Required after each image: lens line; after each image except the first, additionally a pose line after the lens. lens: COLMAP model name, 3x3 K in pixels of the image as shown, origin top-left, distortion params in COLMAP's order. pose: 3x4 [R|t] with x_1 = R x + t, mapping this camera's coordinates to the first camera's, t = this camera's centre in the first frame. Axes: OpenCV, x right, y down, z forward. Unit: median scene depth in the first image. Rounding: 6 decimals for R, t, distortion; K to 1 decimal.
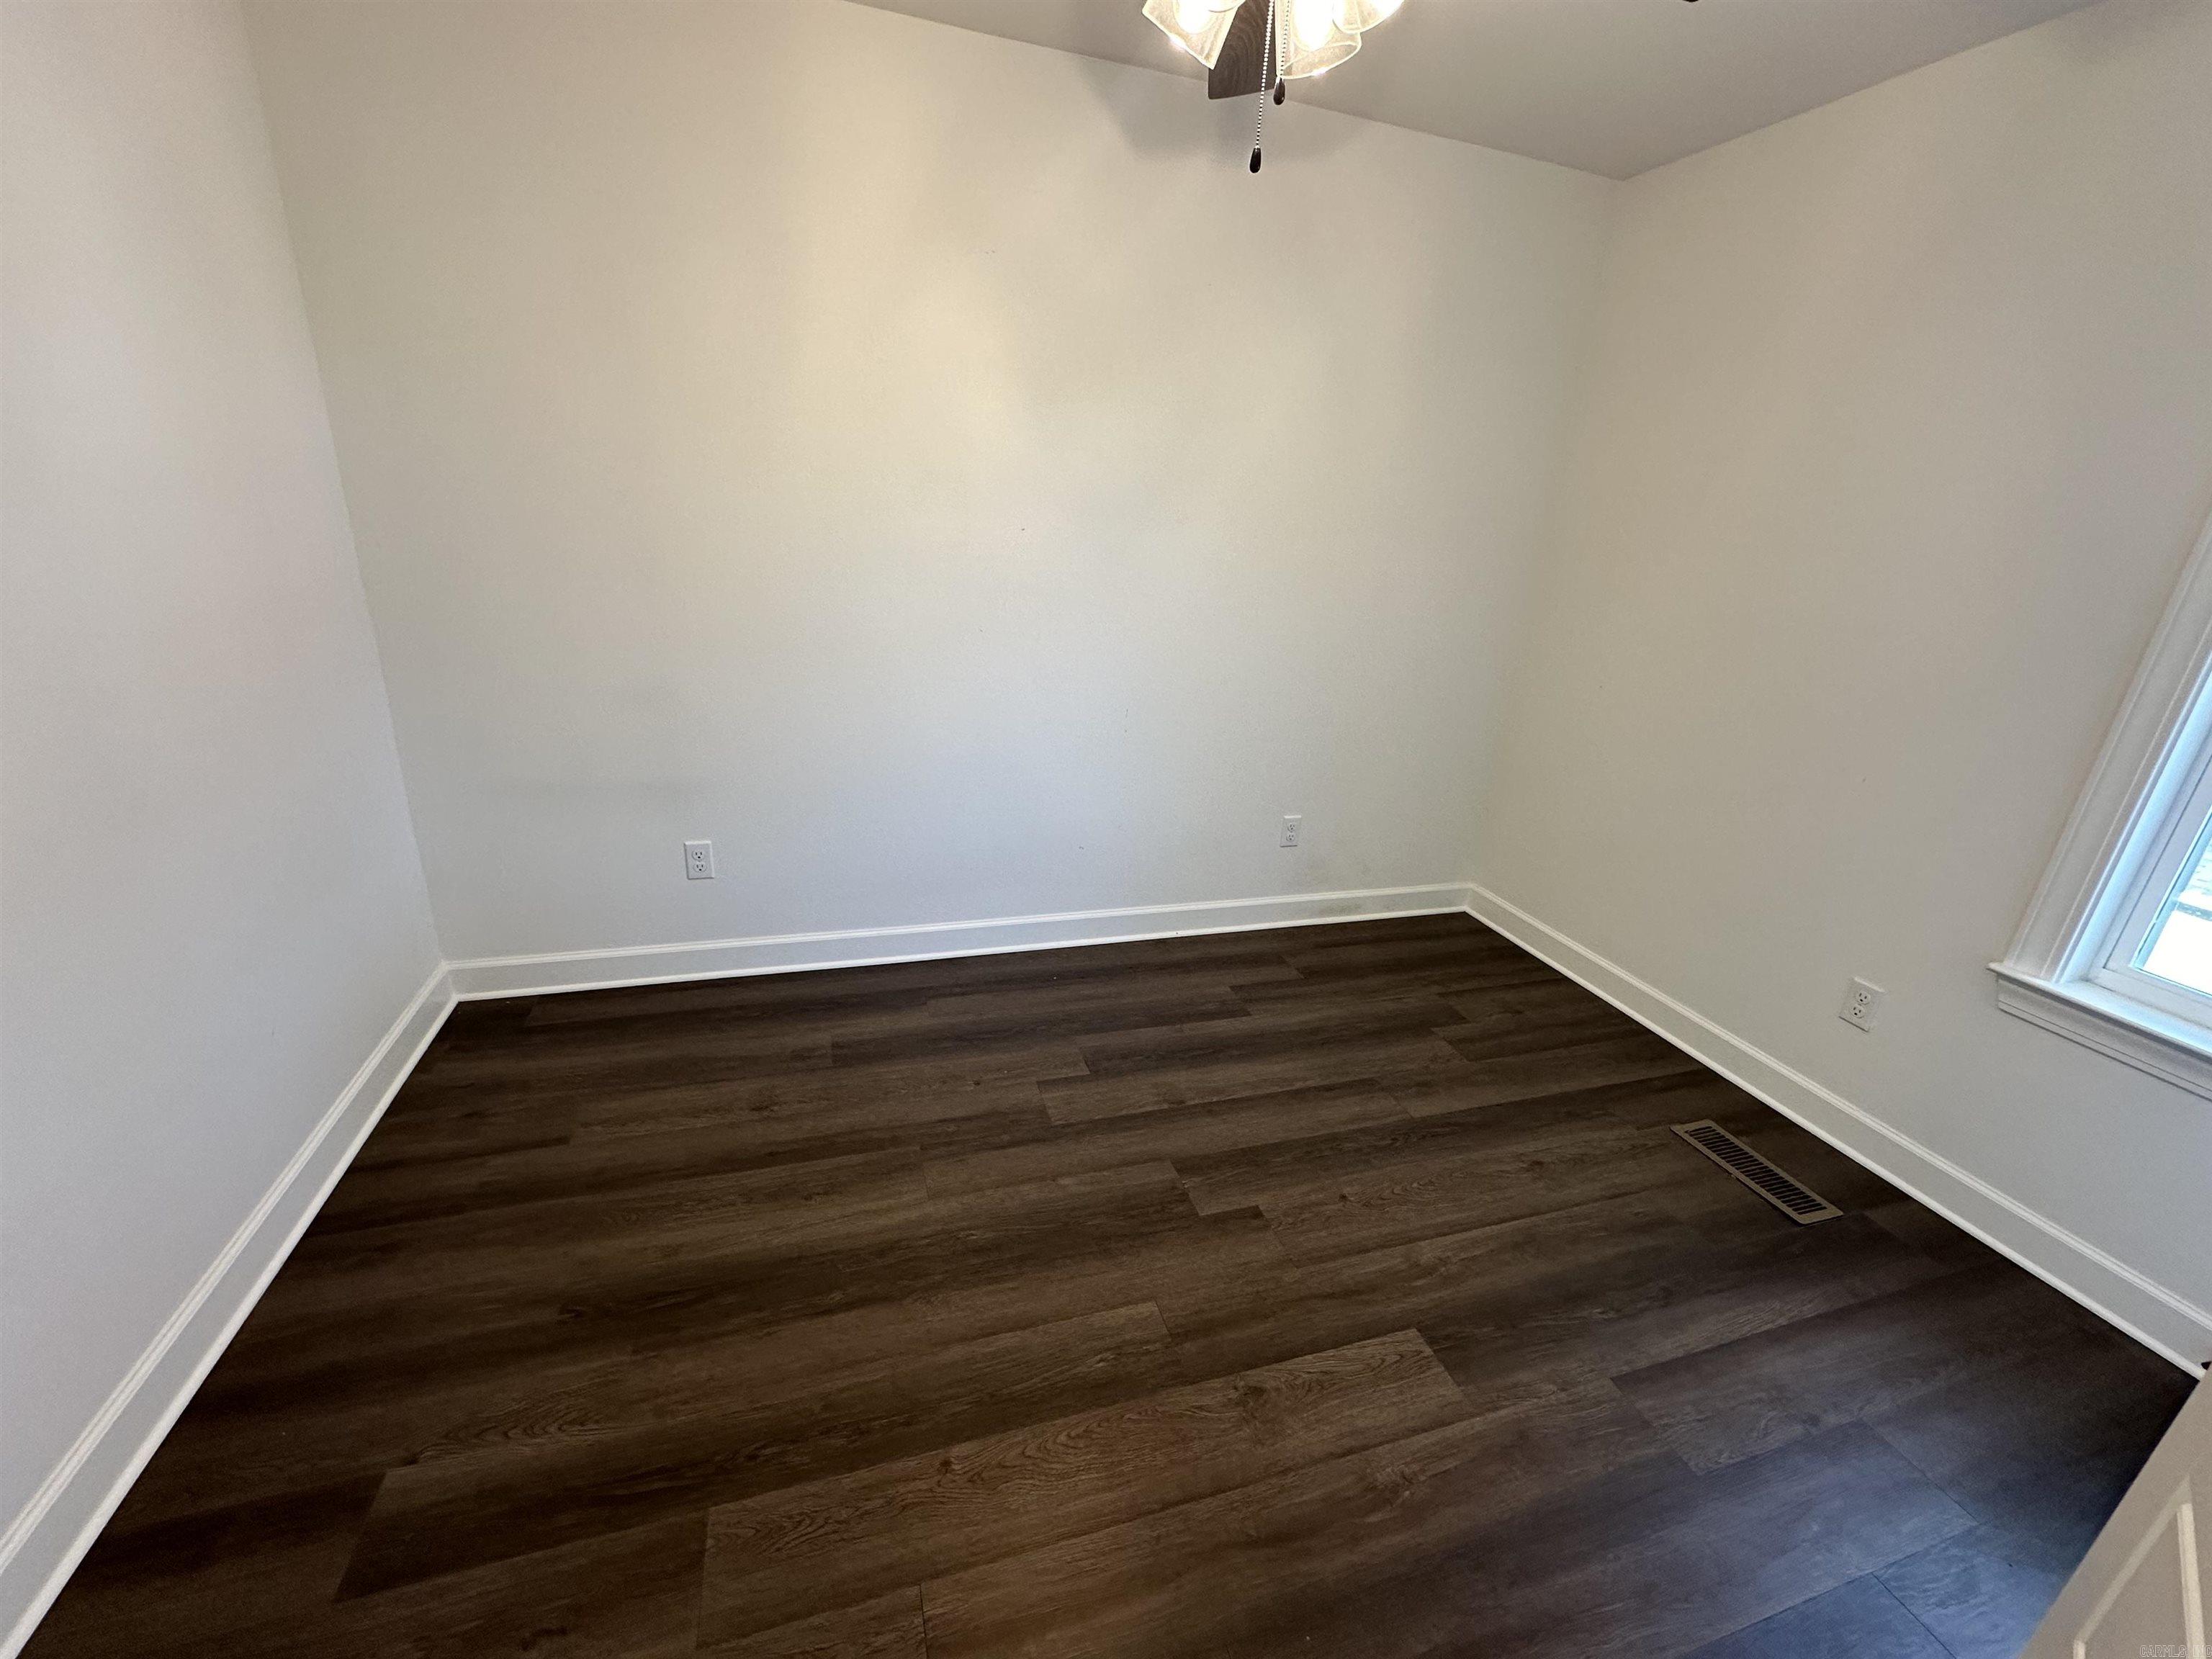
lens RADIAL K [[885.1, 0, 1099.9], [0, 885.1, 829.1], [0, 0, 1]] dist [0.002396, 0.000442]
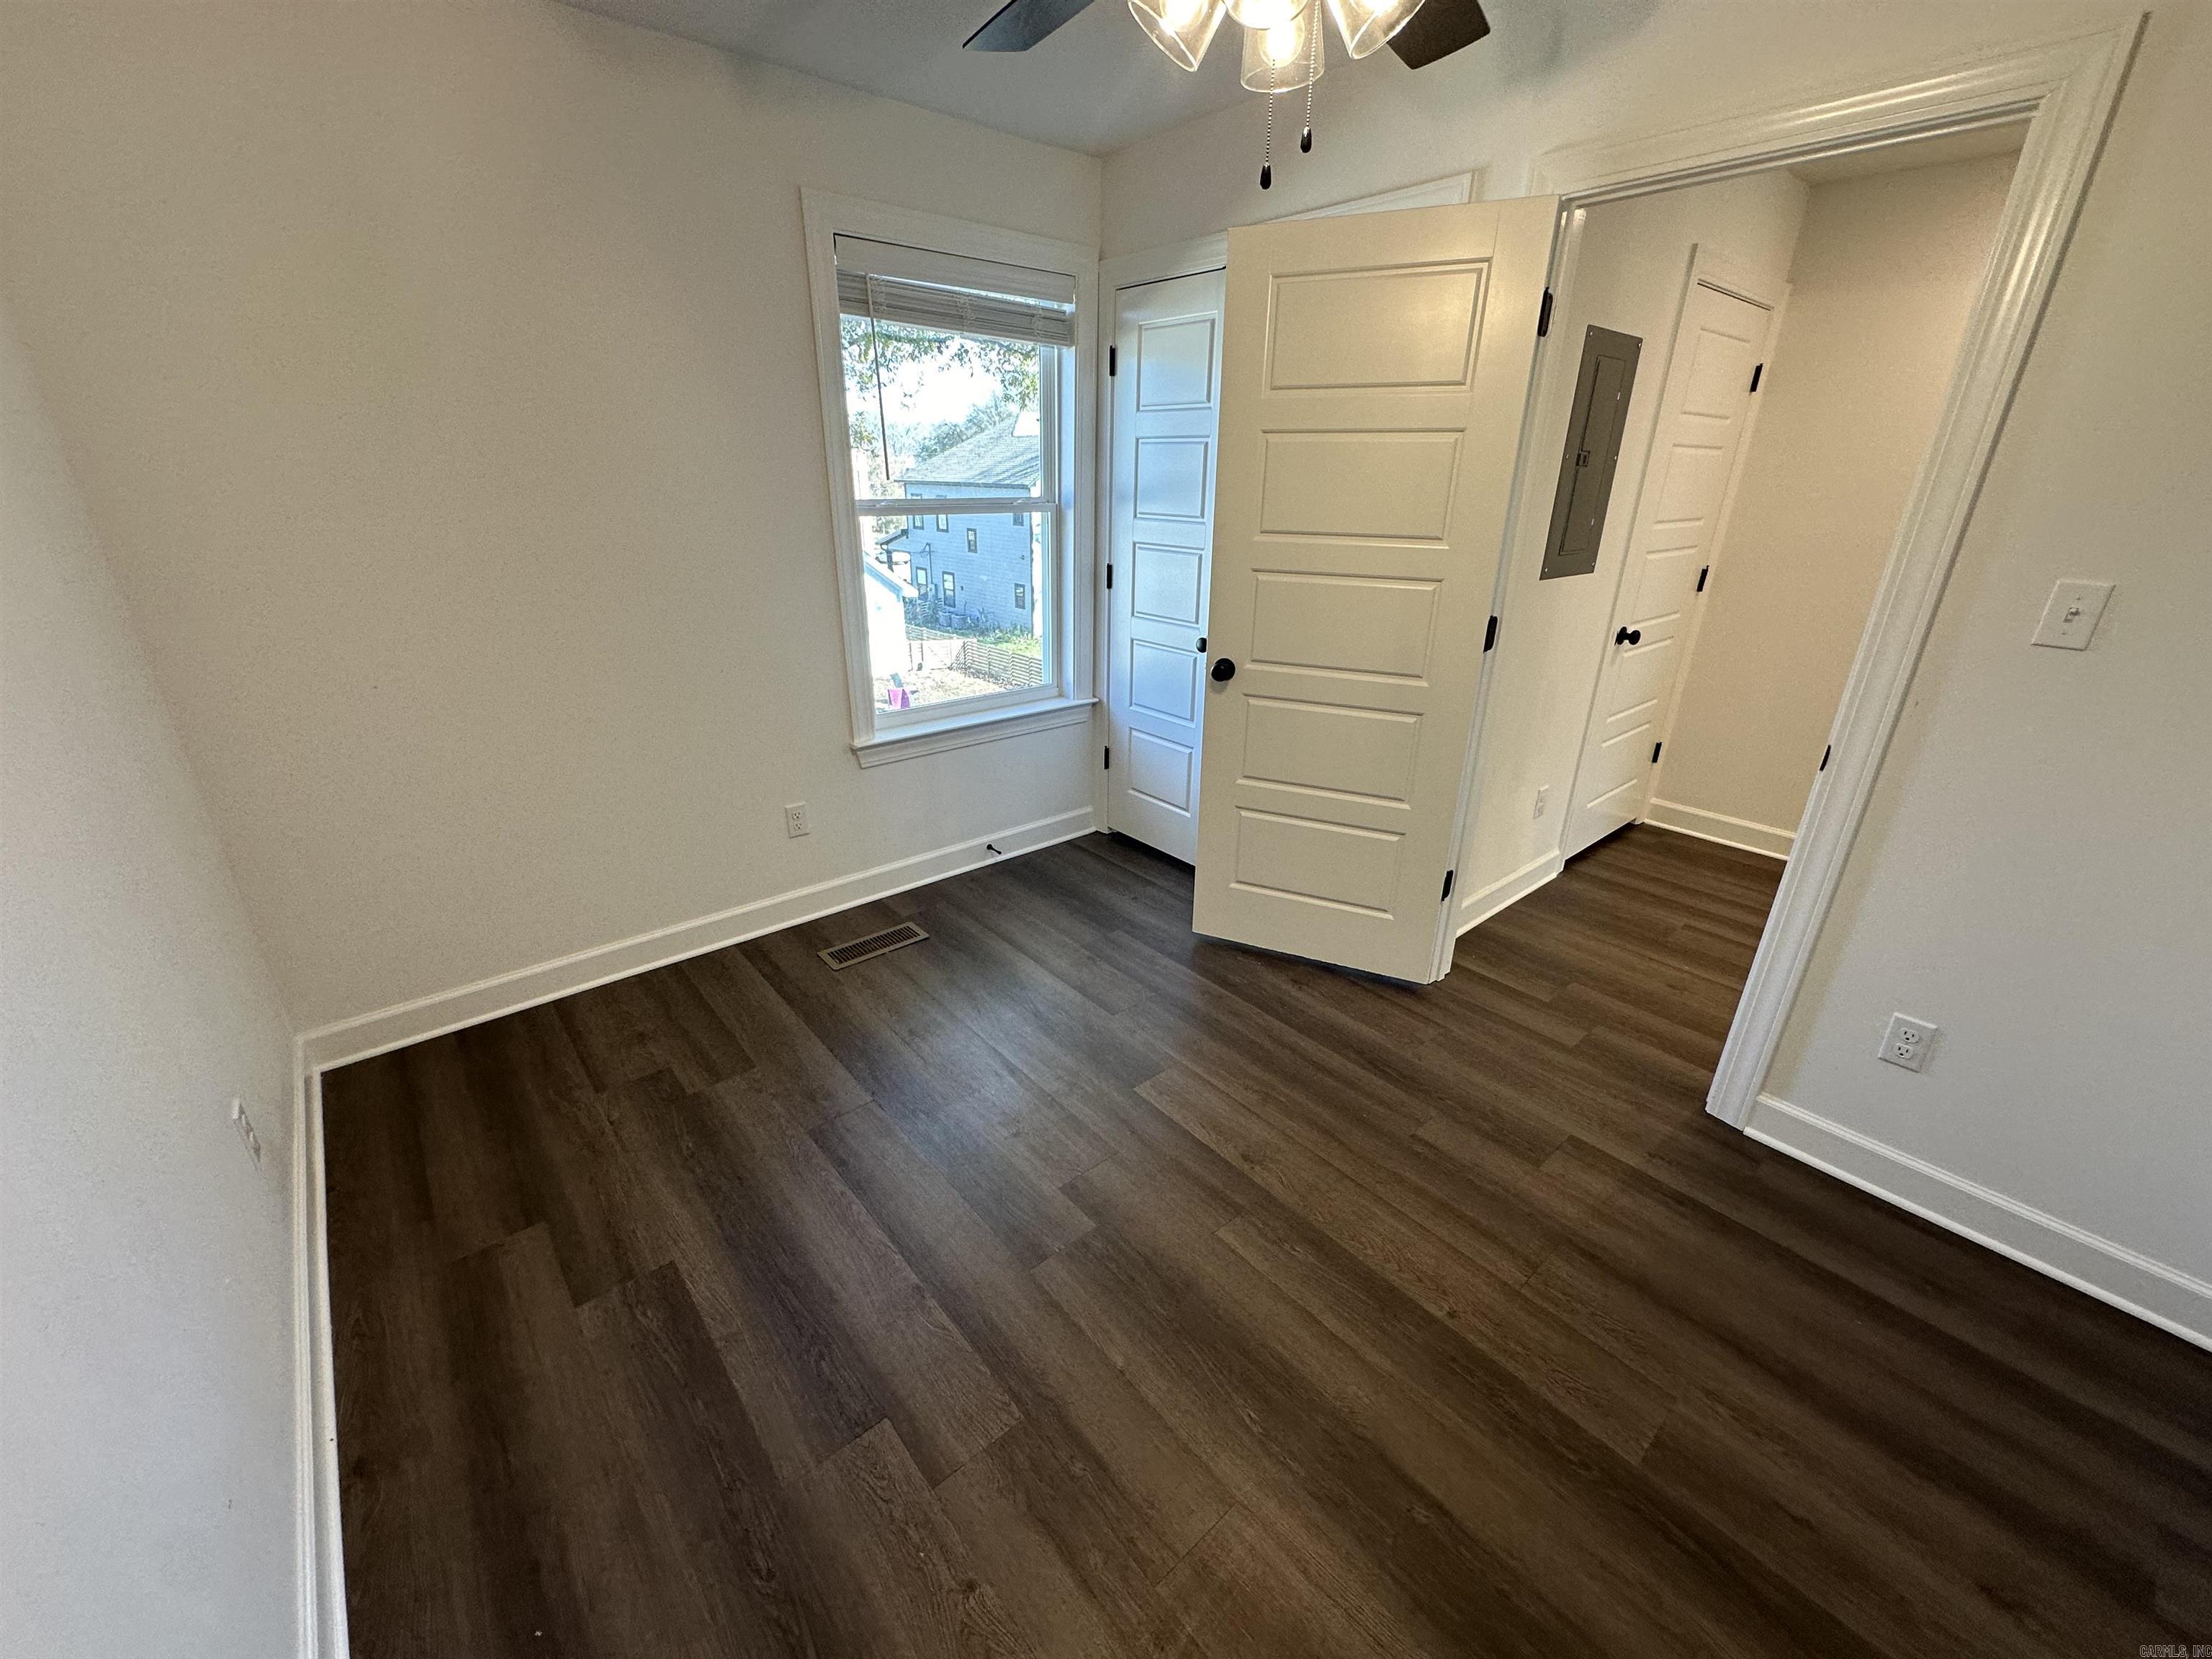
lens RADIAL K [[885.1, 0, 1097.2], [0, 885.1, 828.6], [0, 0, 1]] dist [0.002396, 0.000442]
pose [[-0.387390, -0.411793, 0.824837, -0.538836], [0.280509, 0.799628, 0.530951, -0.461622], [-0.878205, 0.437059, -0.194256, 1.028027]]
